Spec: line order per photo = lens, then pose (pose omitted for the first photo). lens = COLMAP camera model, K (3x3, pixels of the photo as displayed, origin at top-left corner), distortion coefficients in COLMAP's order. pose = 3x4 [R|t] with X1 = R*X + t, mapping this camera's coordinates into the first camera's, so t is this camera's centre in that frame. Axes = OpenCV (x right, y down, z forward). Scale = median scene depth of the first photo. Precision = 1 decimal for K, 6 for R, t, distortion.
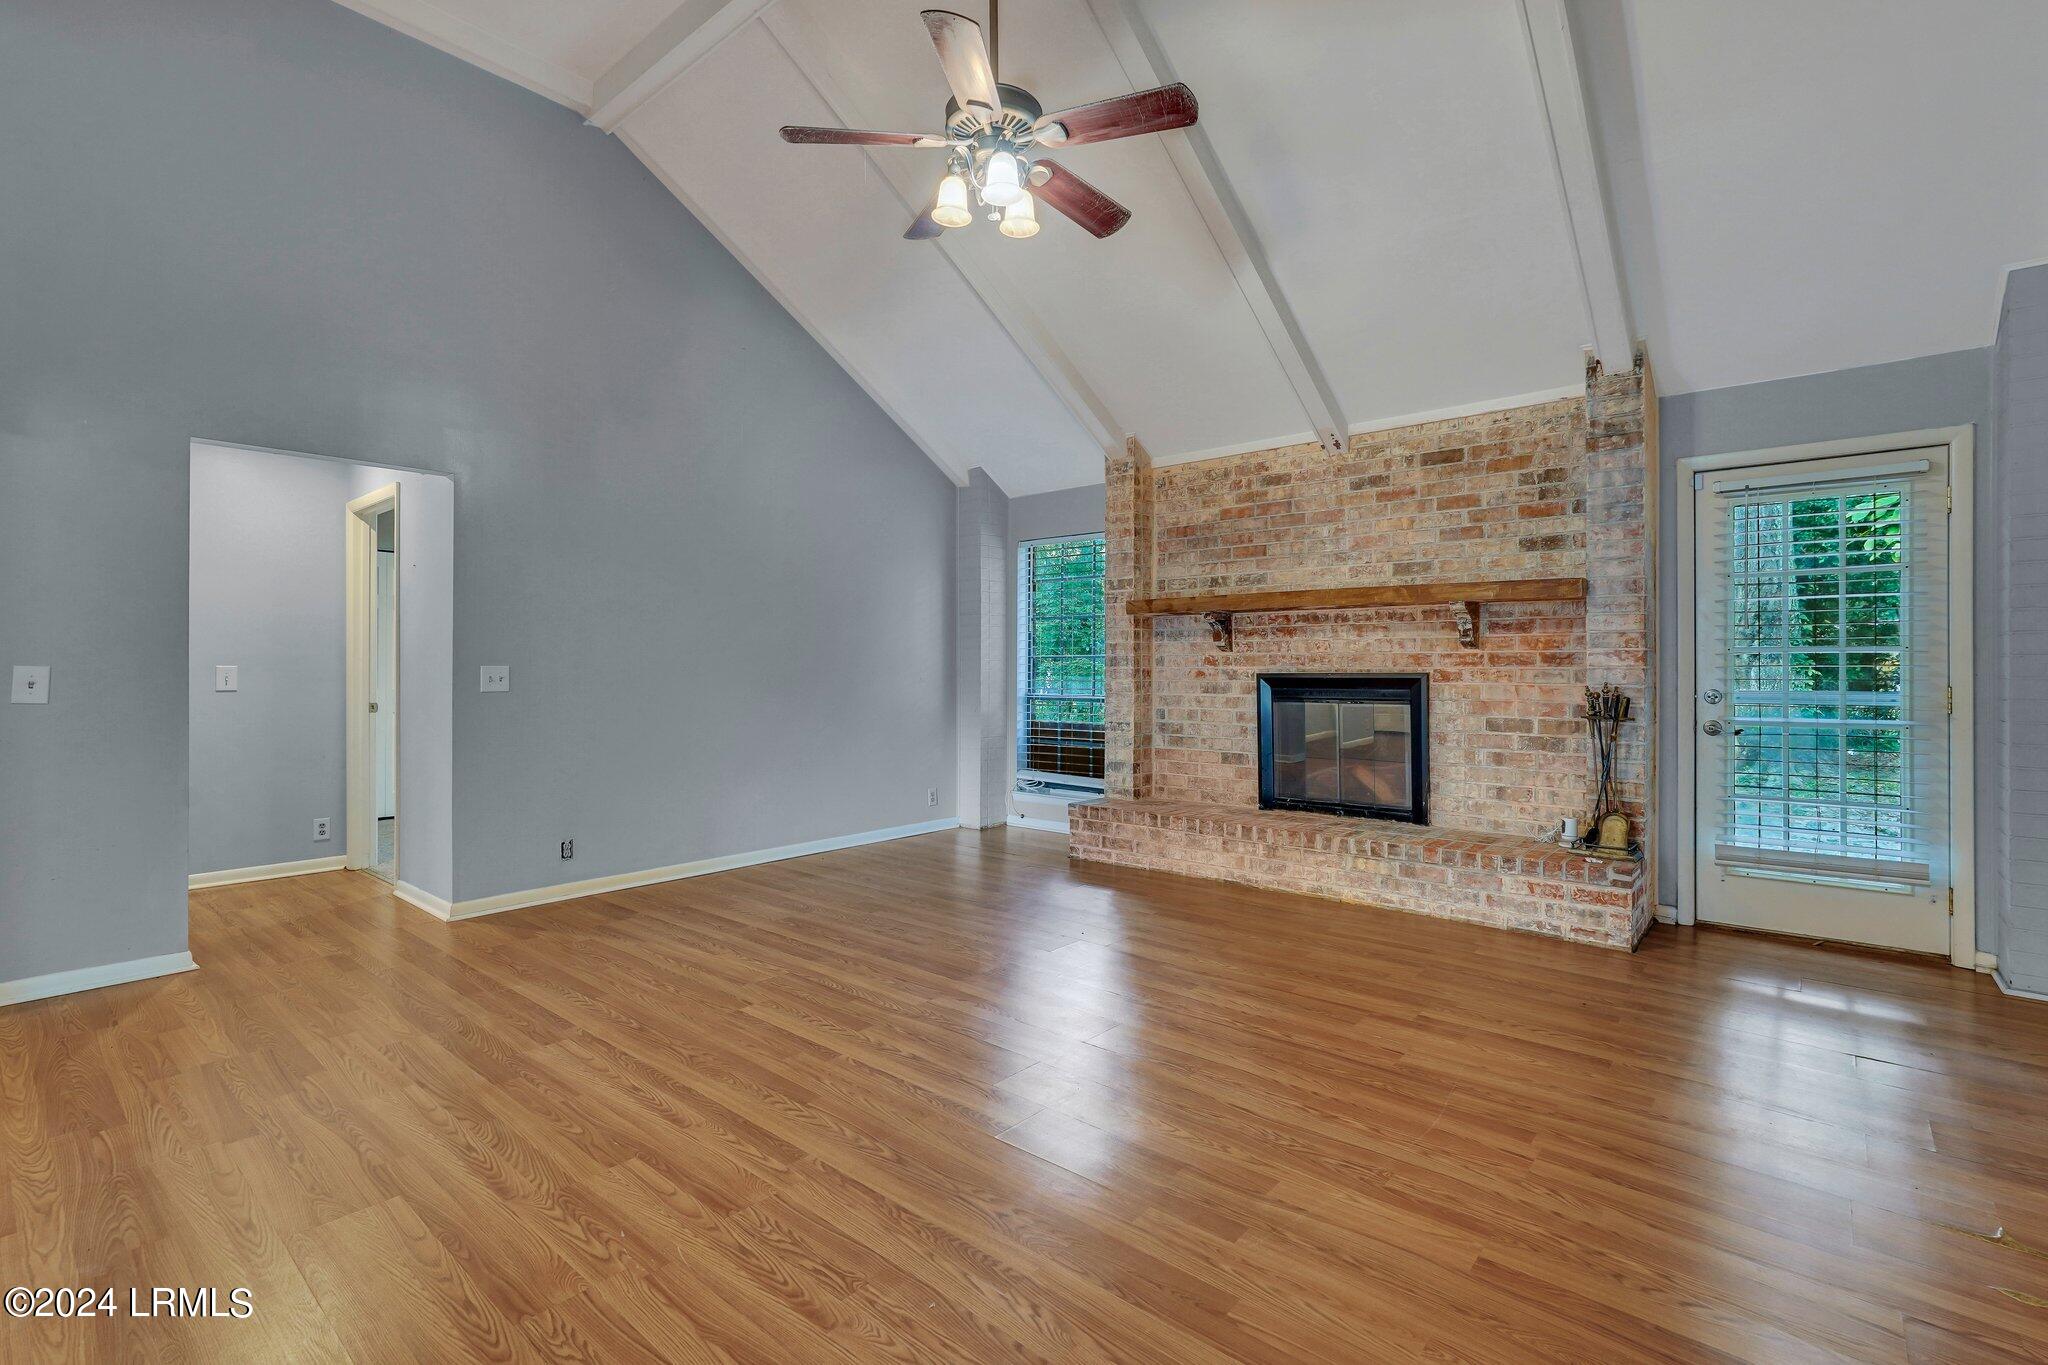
lens RADIAL K [[941.1, 0, 1012.1], [0, 941.1, 662.7], [0, 0, 1]] dist [-0.014515, 0.008436]
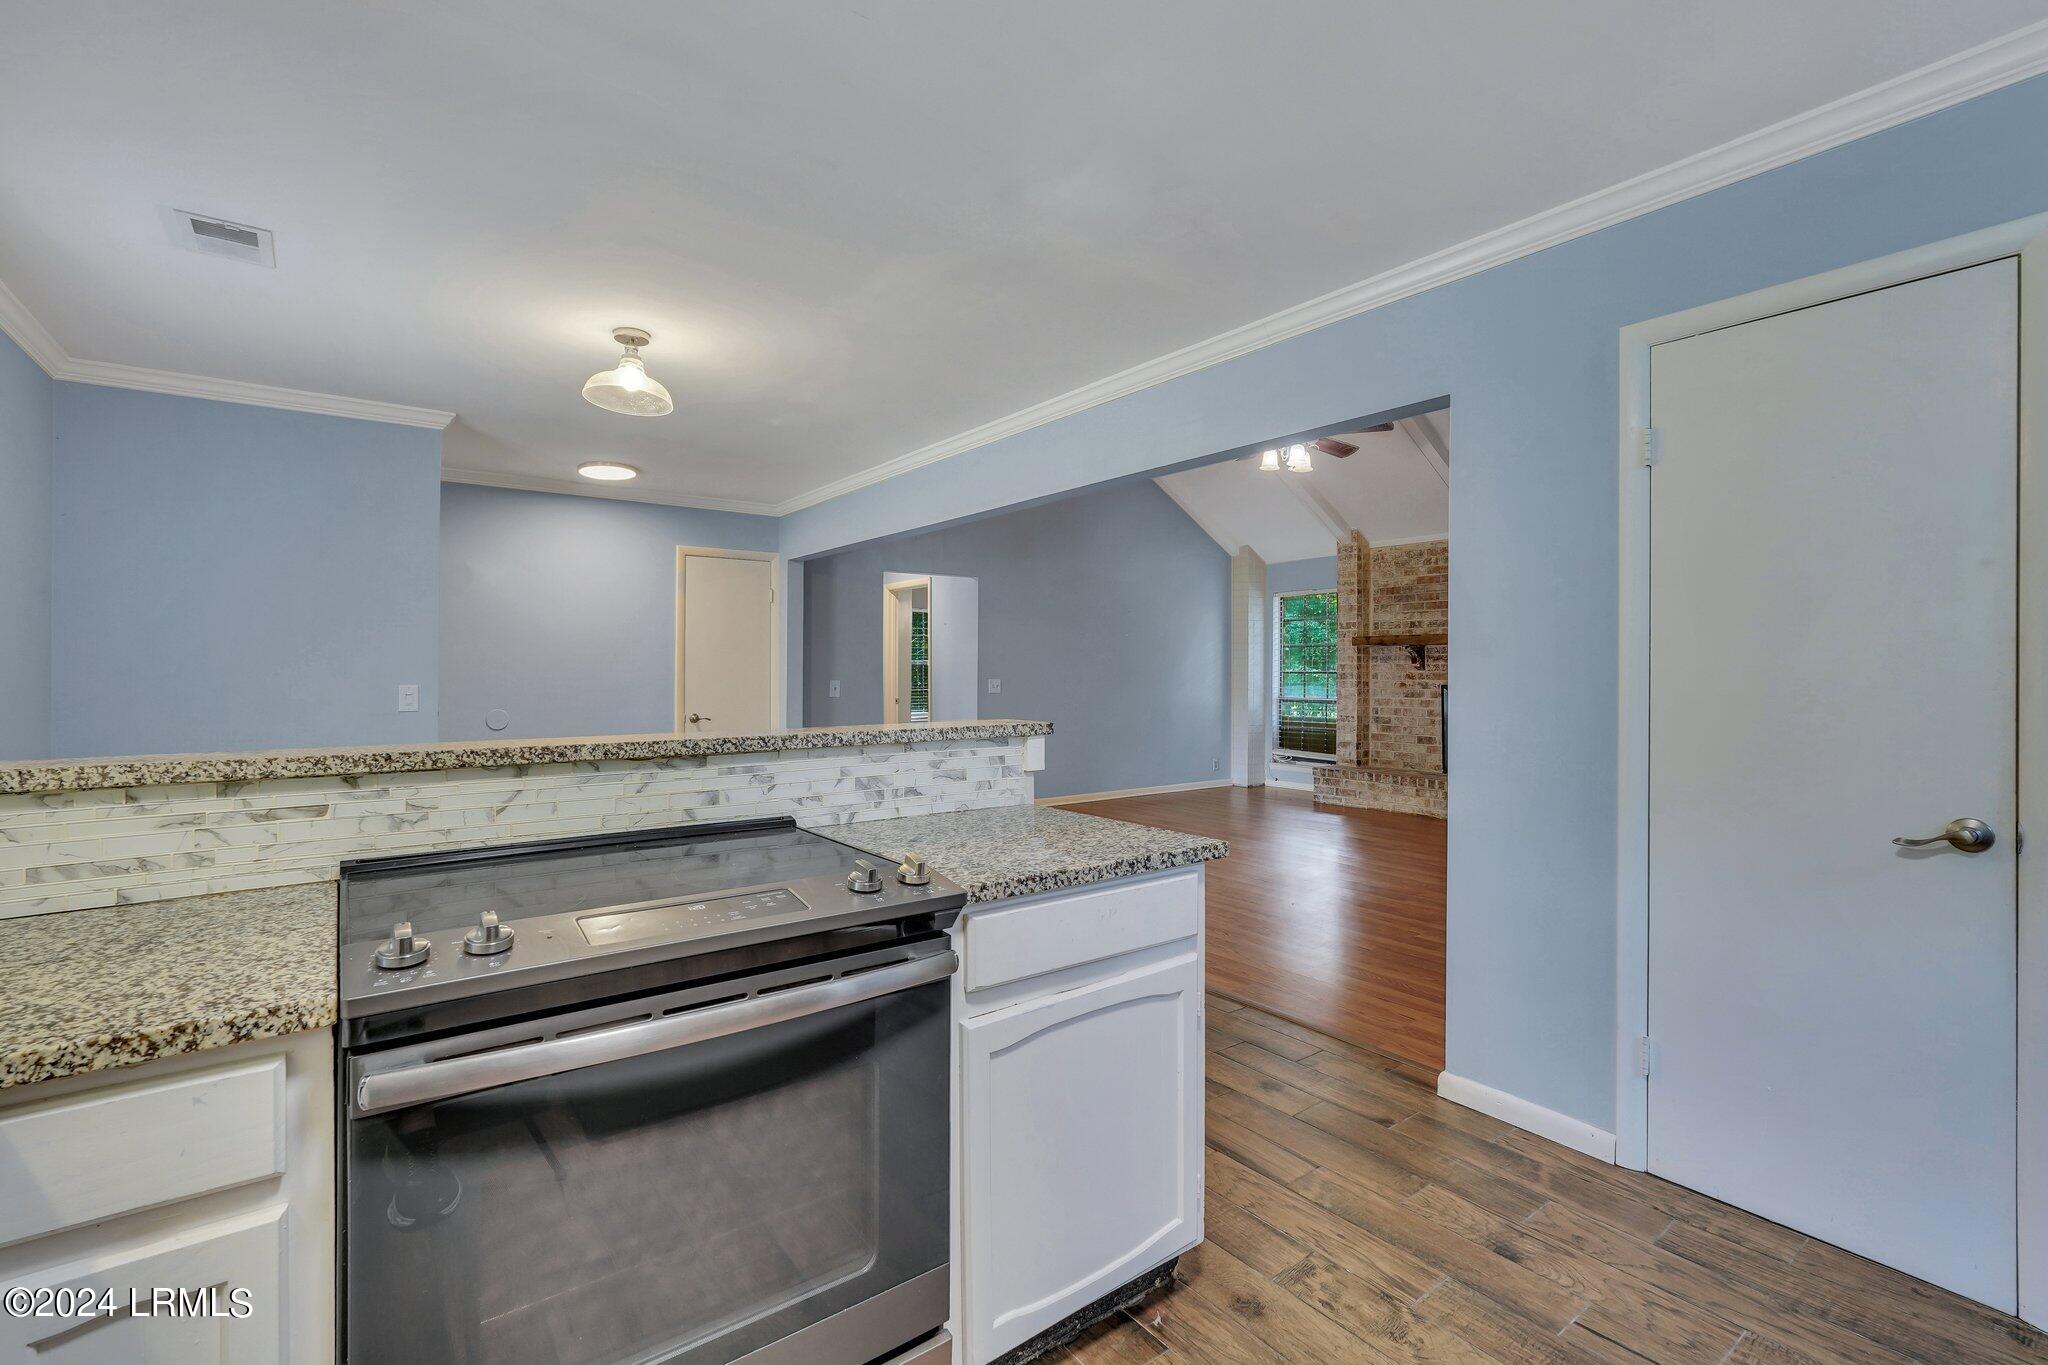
lens RADIAL K [[914.6, 0, 1018.9], [0, 914.6, 668.6], [0, 0, 1]] dist [-0.013238, 0.005949]
pose [[0.976609, 0.001816, -0.215017, -0.105152], [-0.001499, 0.999998, 0.001639, -0.018216], [0.215019, -0.001279, 0.976609, -0.677224]]
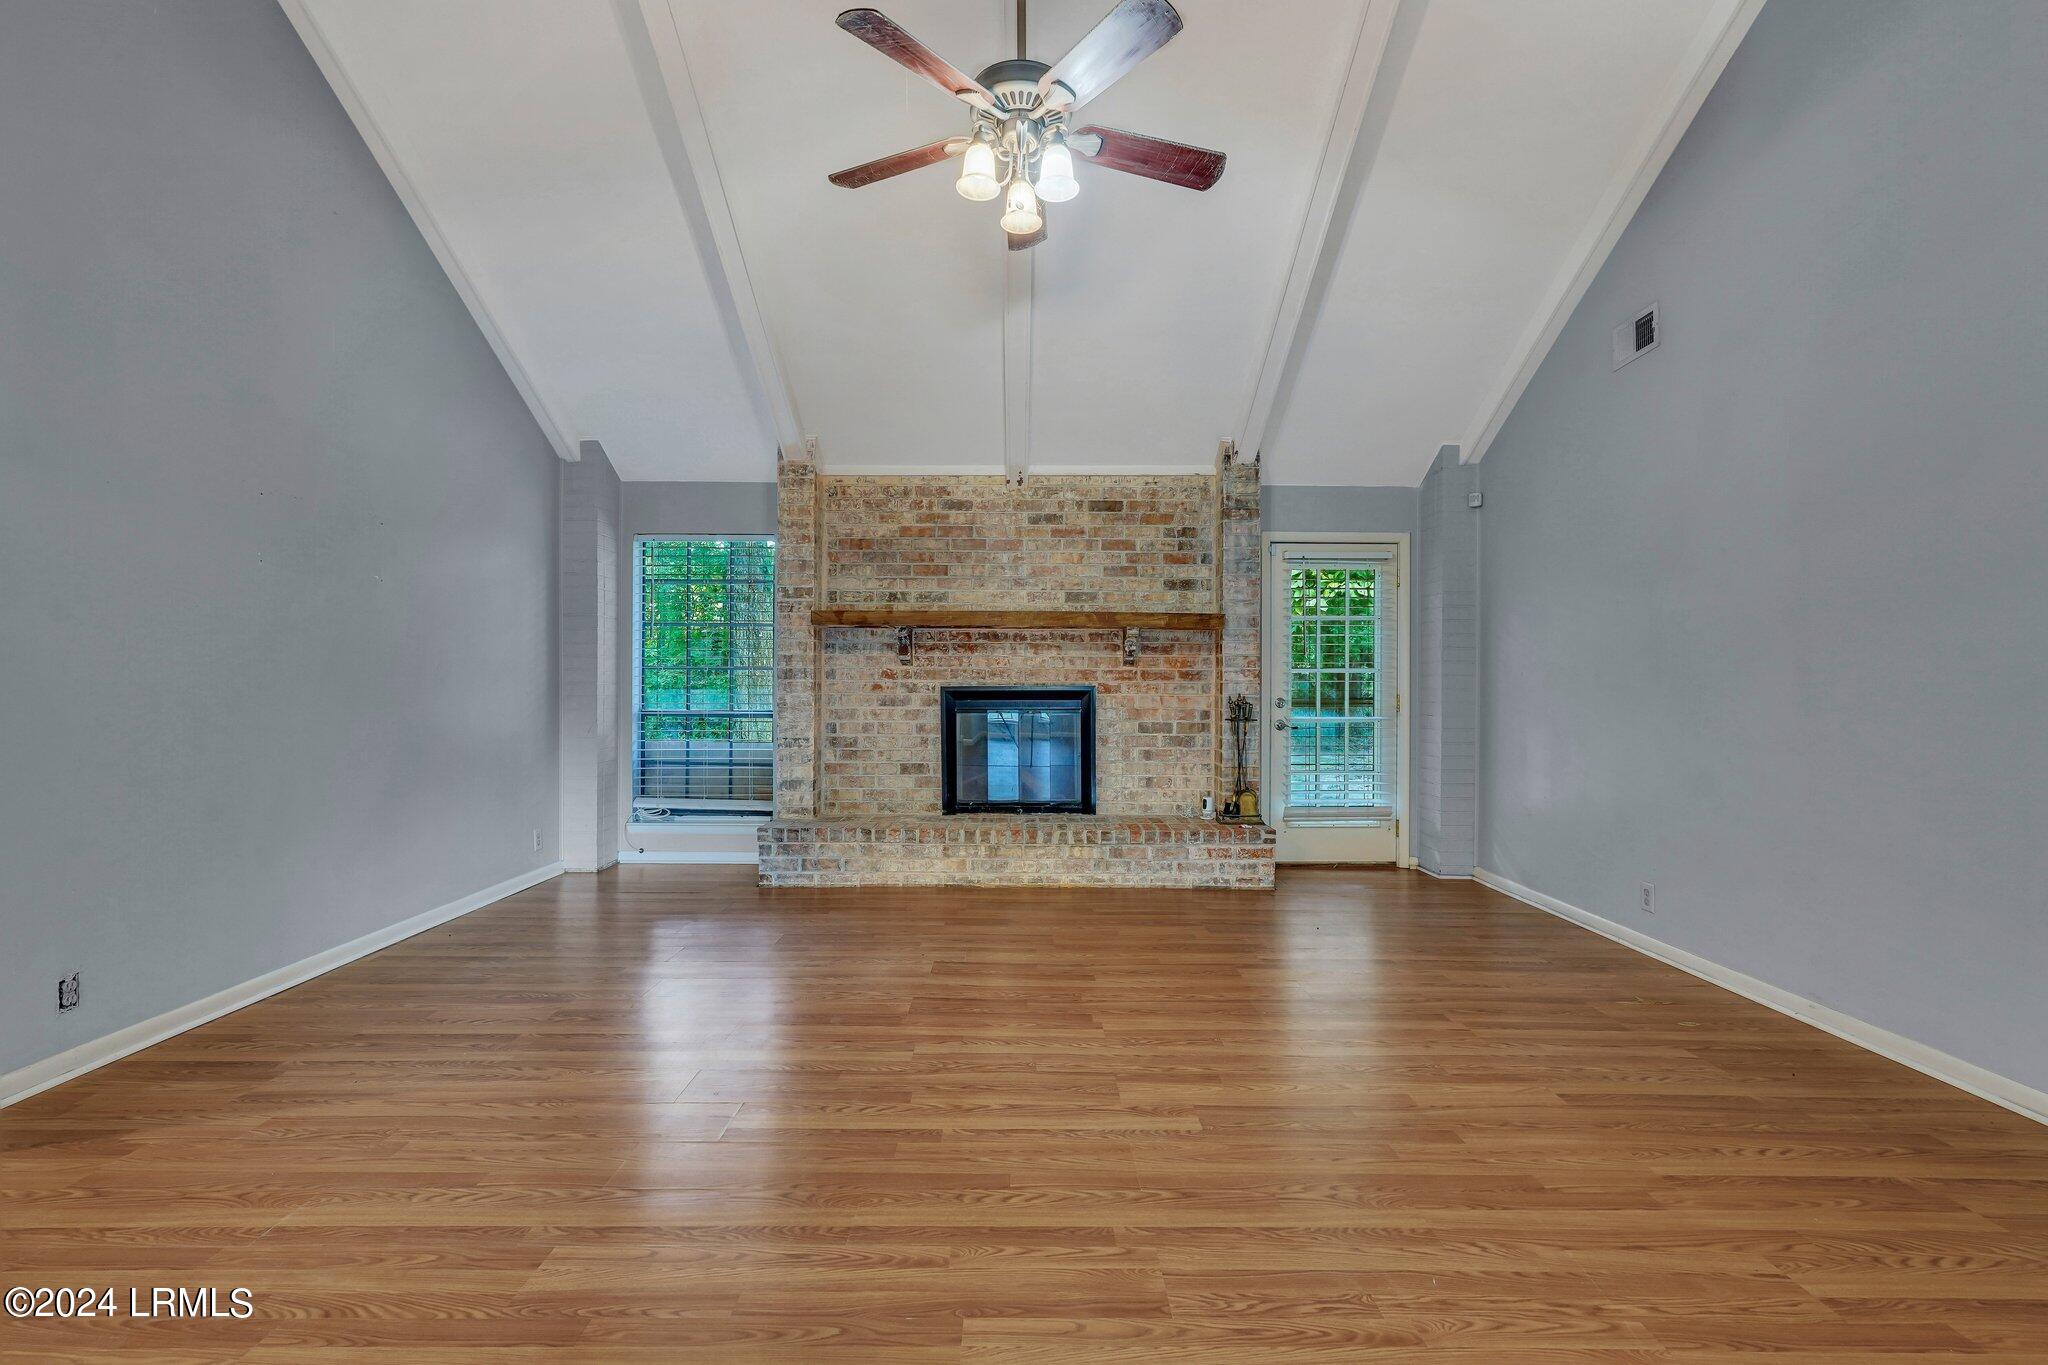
lens RADIAL K [[914.6, 0, 1025.7], [0, 914.6, 684.0], [0, 0, 1]] dist [-0.013238, 0.005949]
pose [[0.751560, 0.001530, 0.659663, -0.383110], [-0.007146, 0.999958, 0.005822, 0.002085], [-0.659627, -0.009090, 0.751539, 0.184562]]
